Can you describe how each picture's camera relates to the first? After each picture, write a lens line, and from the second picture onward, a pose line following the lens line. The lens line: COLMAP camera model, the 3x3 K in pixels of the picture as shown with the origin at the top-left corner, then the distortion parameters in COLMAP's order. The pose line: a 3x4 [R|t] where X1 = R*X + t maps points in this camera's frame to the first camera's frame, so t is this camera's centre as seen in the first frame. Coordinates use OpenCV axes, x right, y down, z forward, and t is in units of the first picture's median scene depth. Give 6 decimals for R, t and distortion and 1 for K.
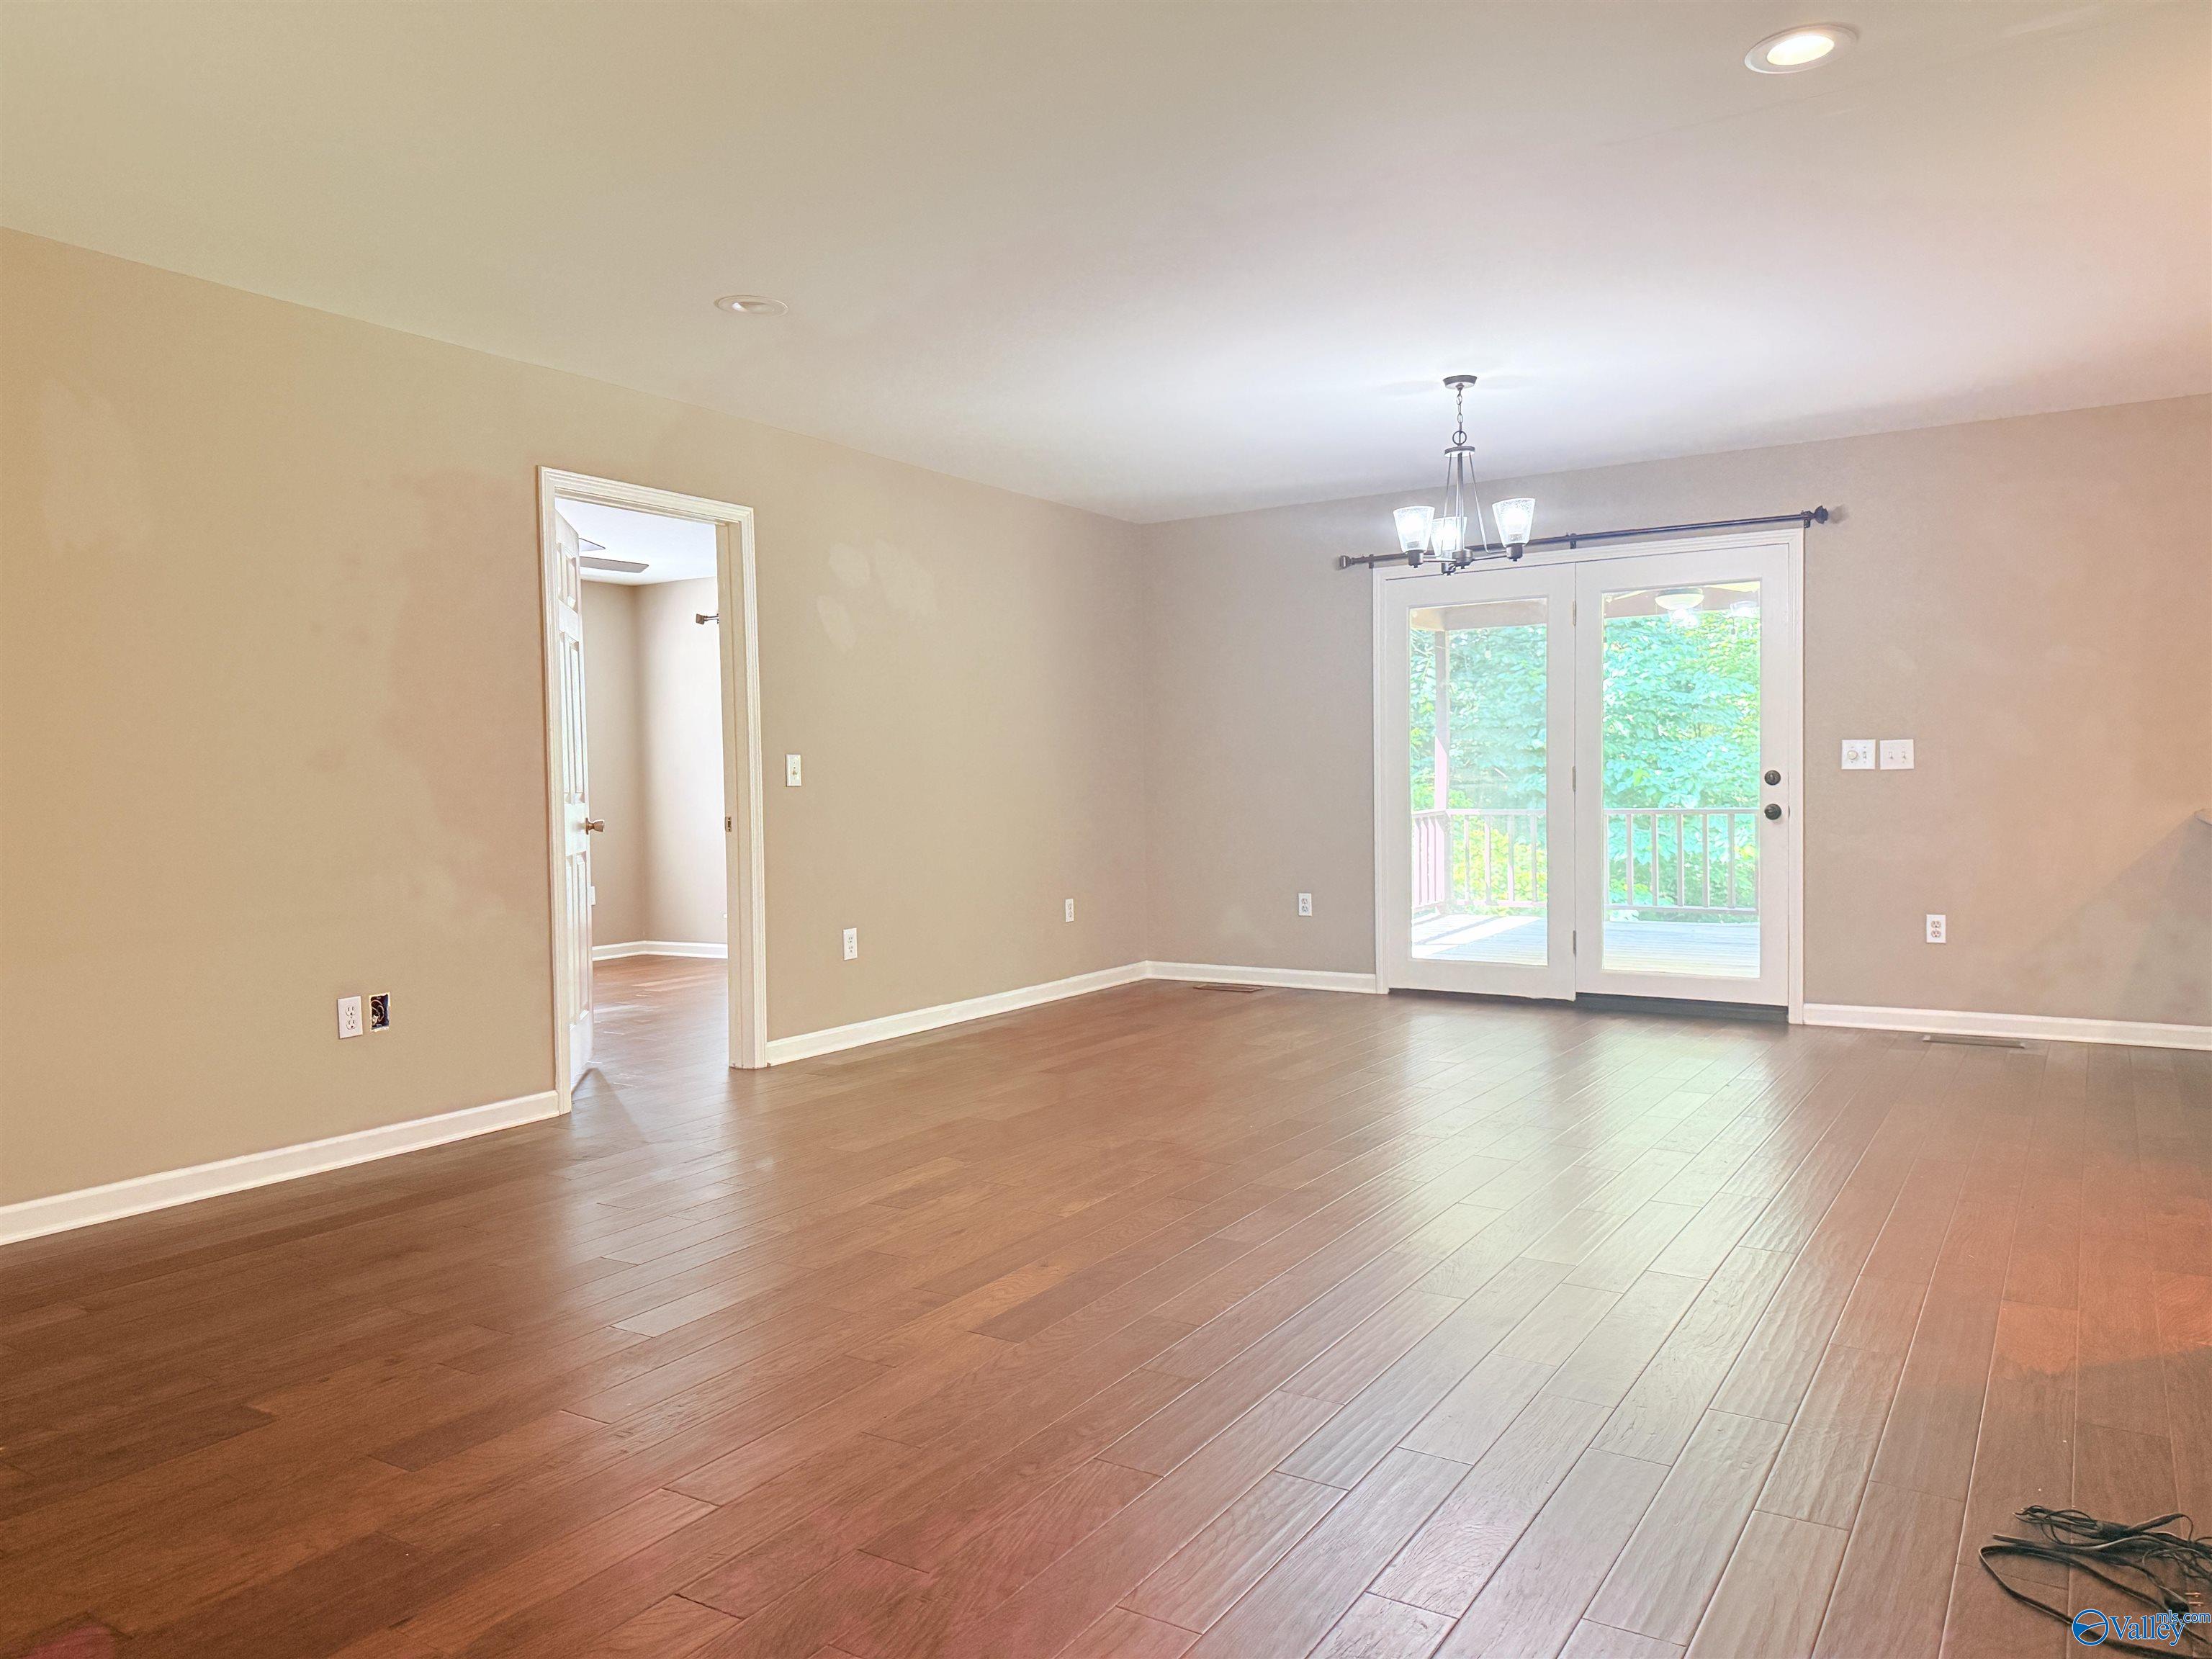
lens RADIAL K [[1539.5, 0, 1106.0], [0, 1539.5, 829.5], [0, 0, 1]] dist [0.171244, -0.305819]
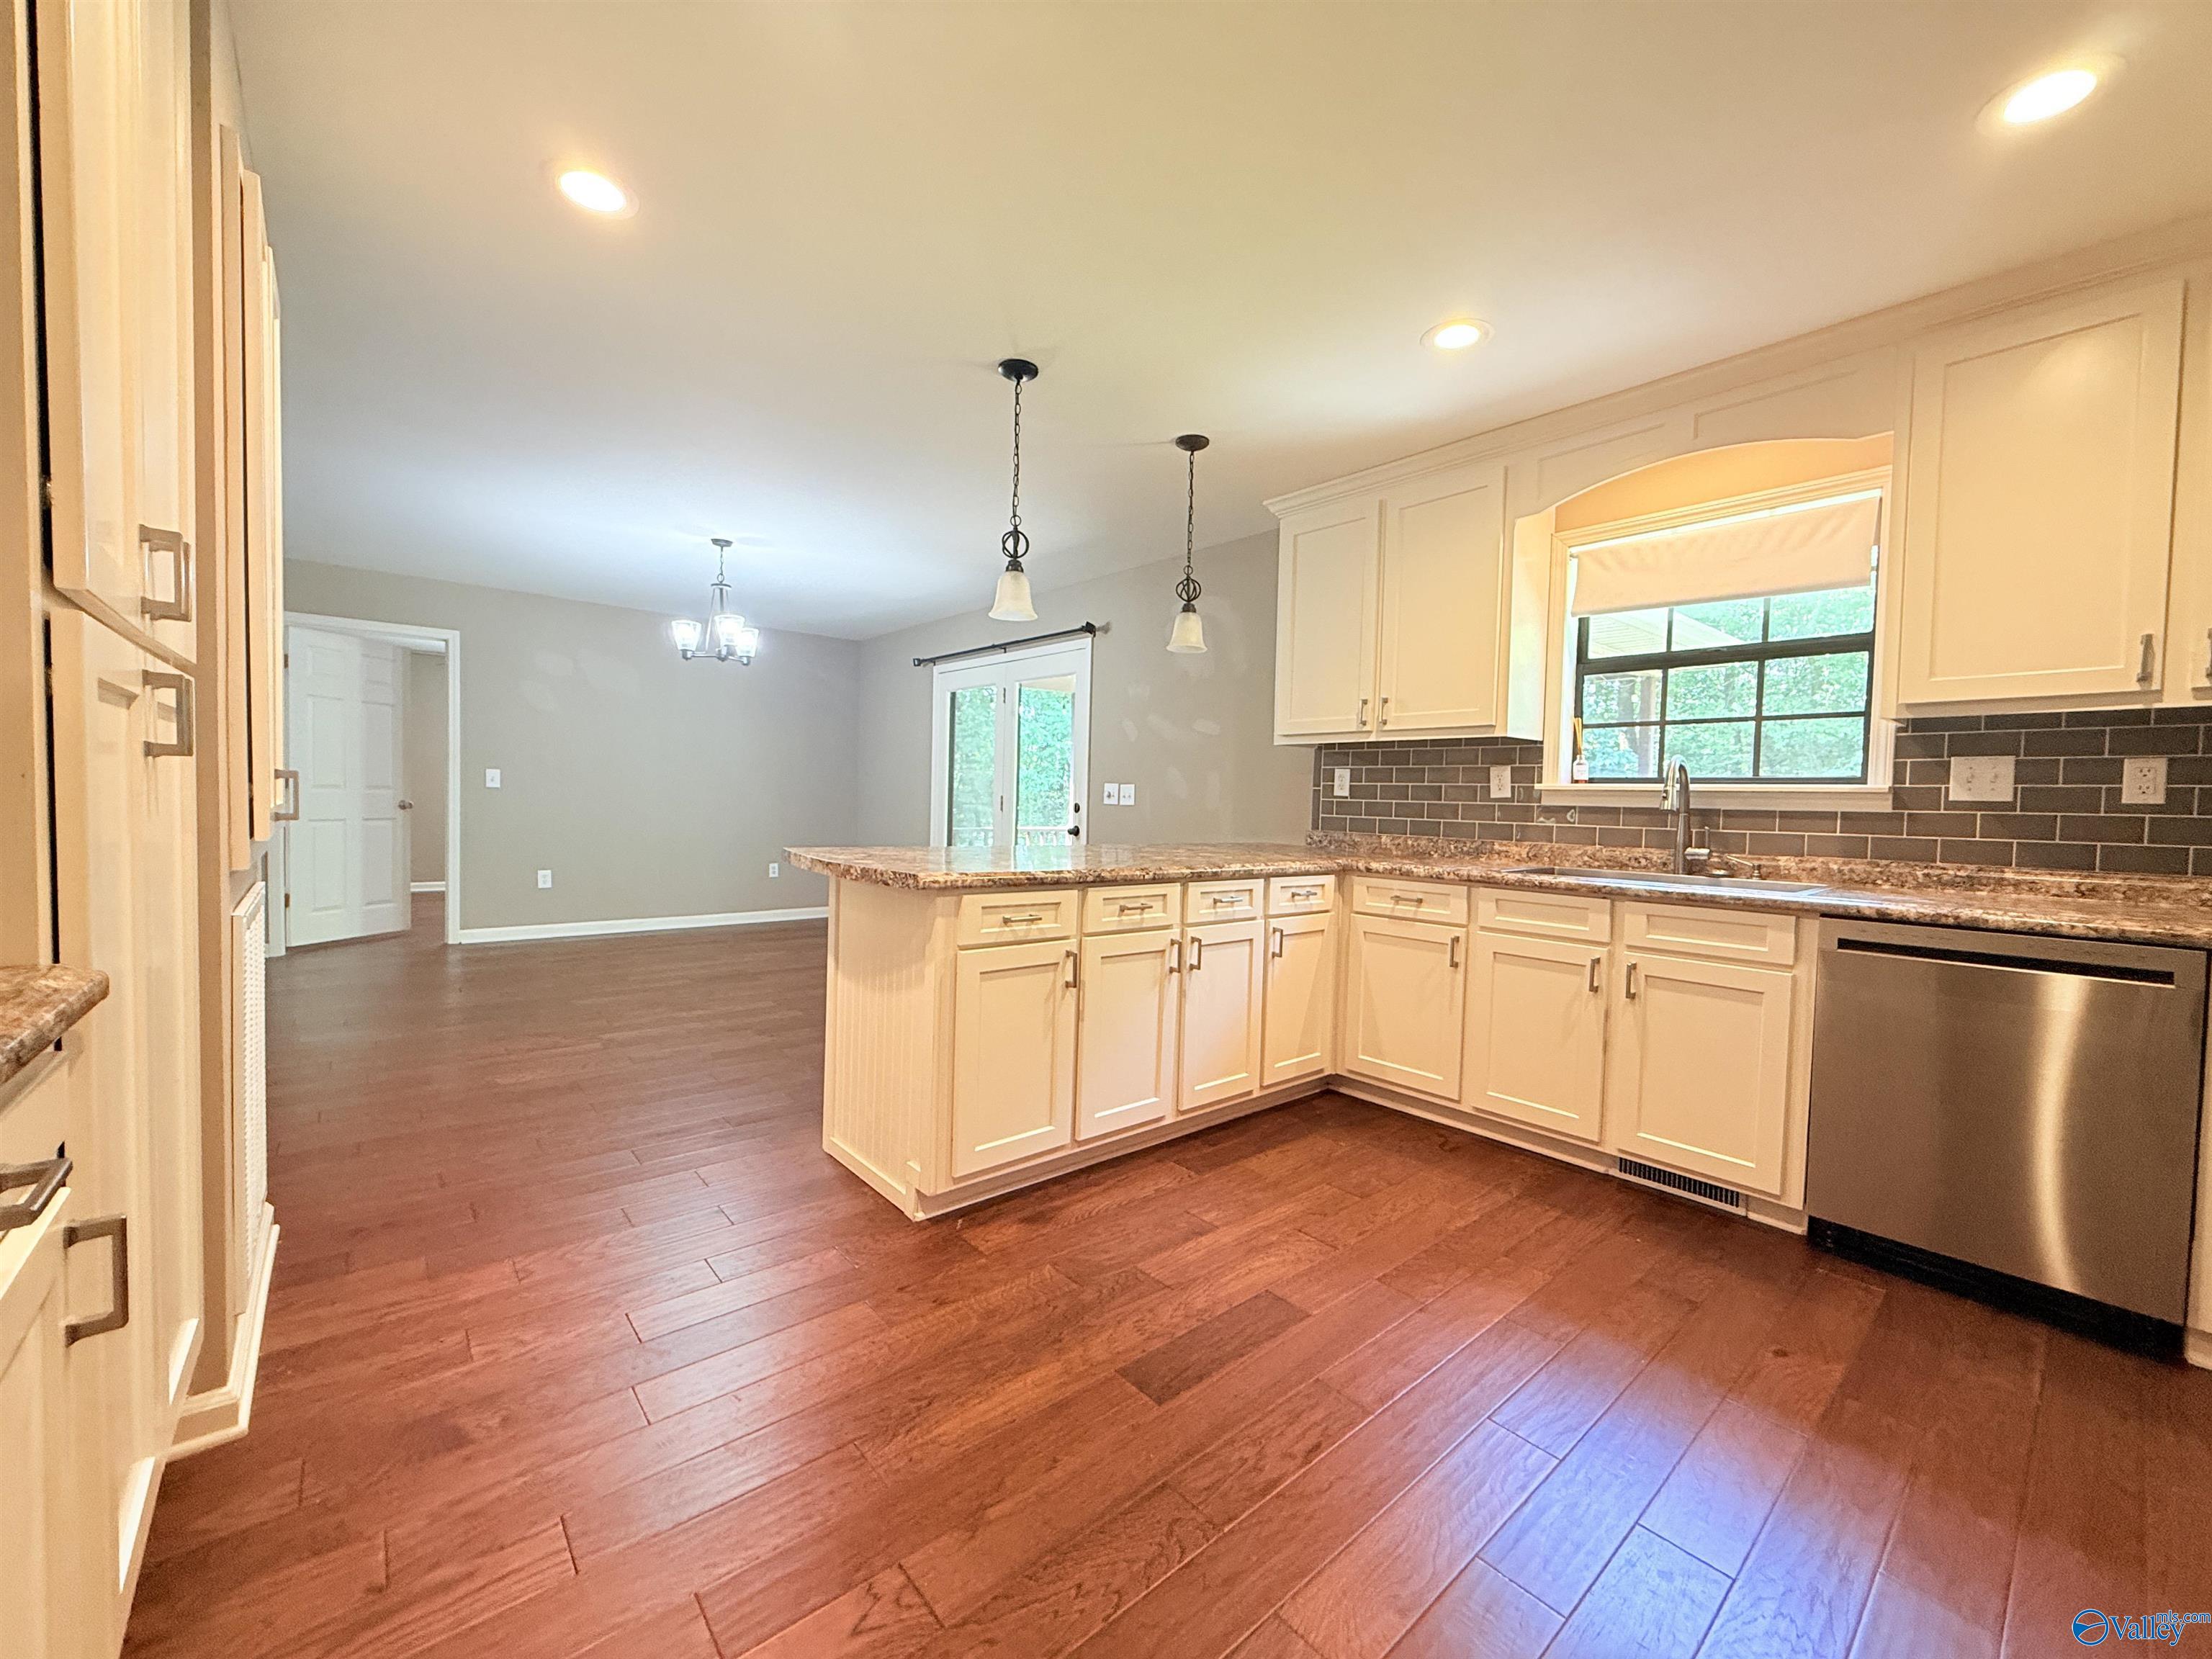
lens RADIAL K [[880.2, 0, 1106.0], [0, 880.2, 829.5], [0, 0, 1]] dist [0.000110, 0.000223]
pose [[0.957532, 0.050147, -0.283934, 0.687080], [-0.048656, 0.998740, 0.012306, -0.023846], [0.284193, 0.002032, 0.958765, 0.217447]]
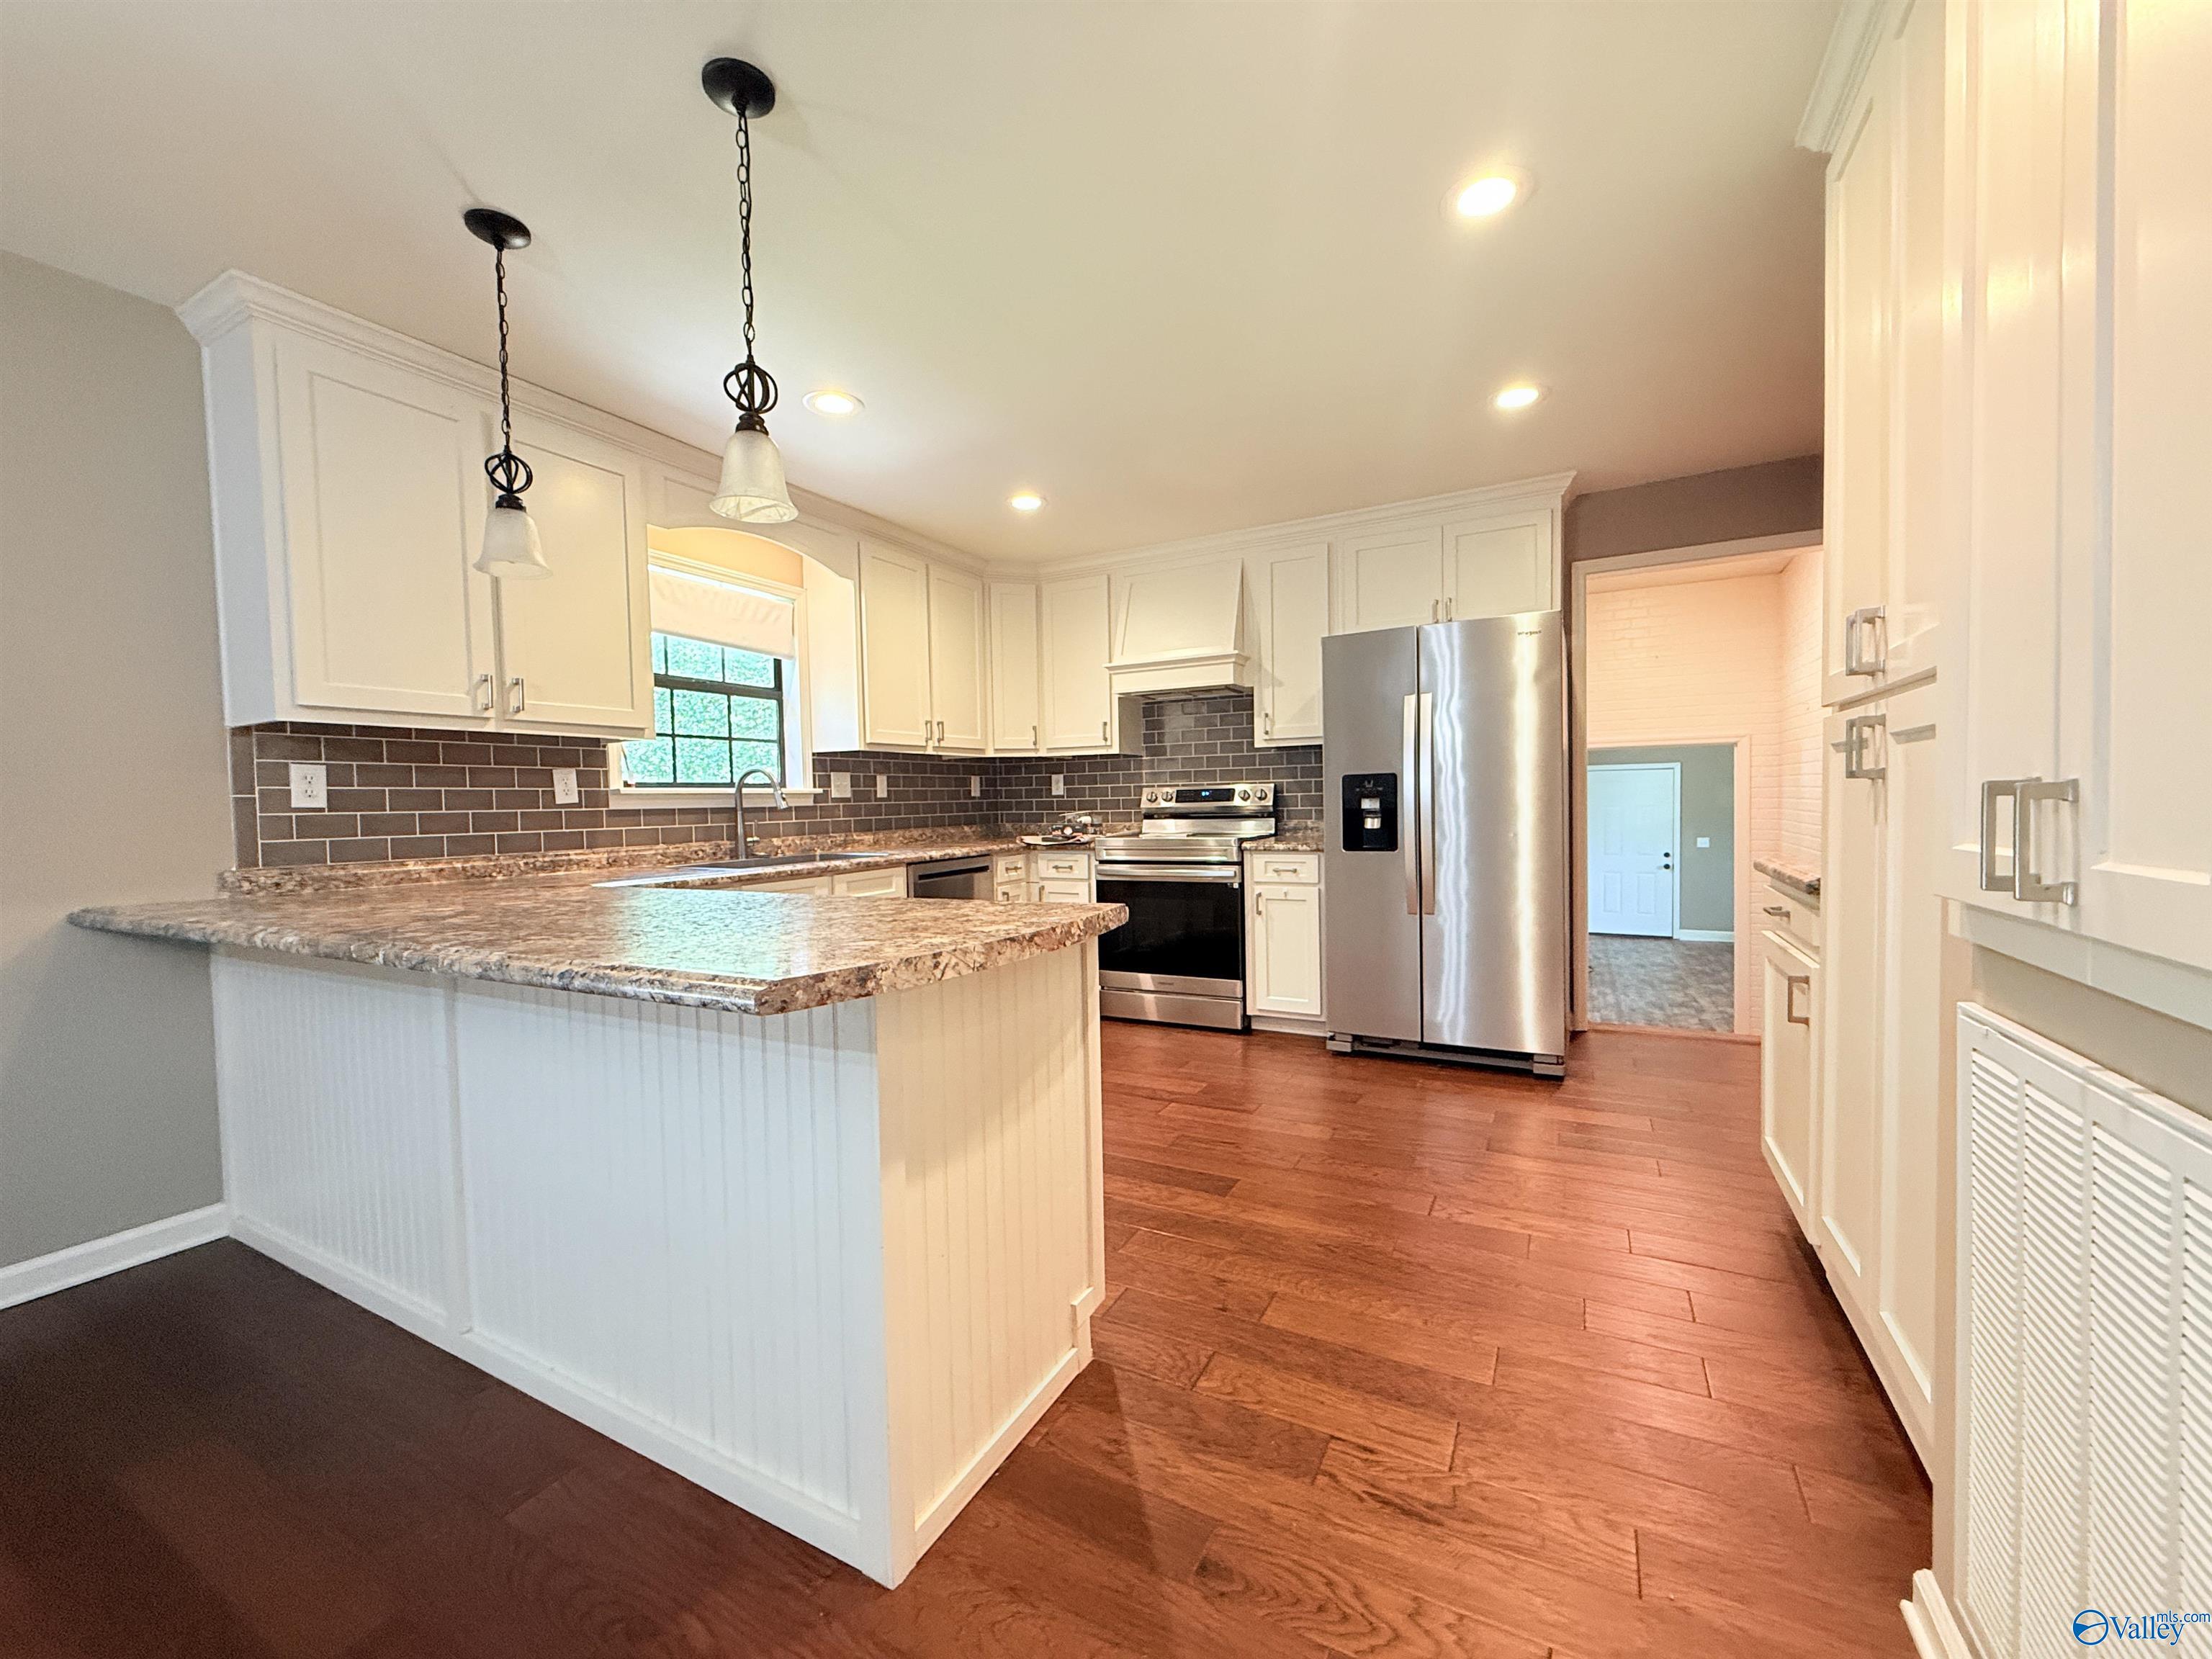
lens RADIAL K [[880.2, 0, 1106.0], [0, 880.2, 829.5], [0, 0, 1]] dist [0.000110, 0.000223]
pose [[-0.072489, -0.010916, 0.997309, 0.265026], [0.058620, 0.998165, 0.015186, -0.023676], [-0.995645, 0.059563, -0.071716, 0.531518]]
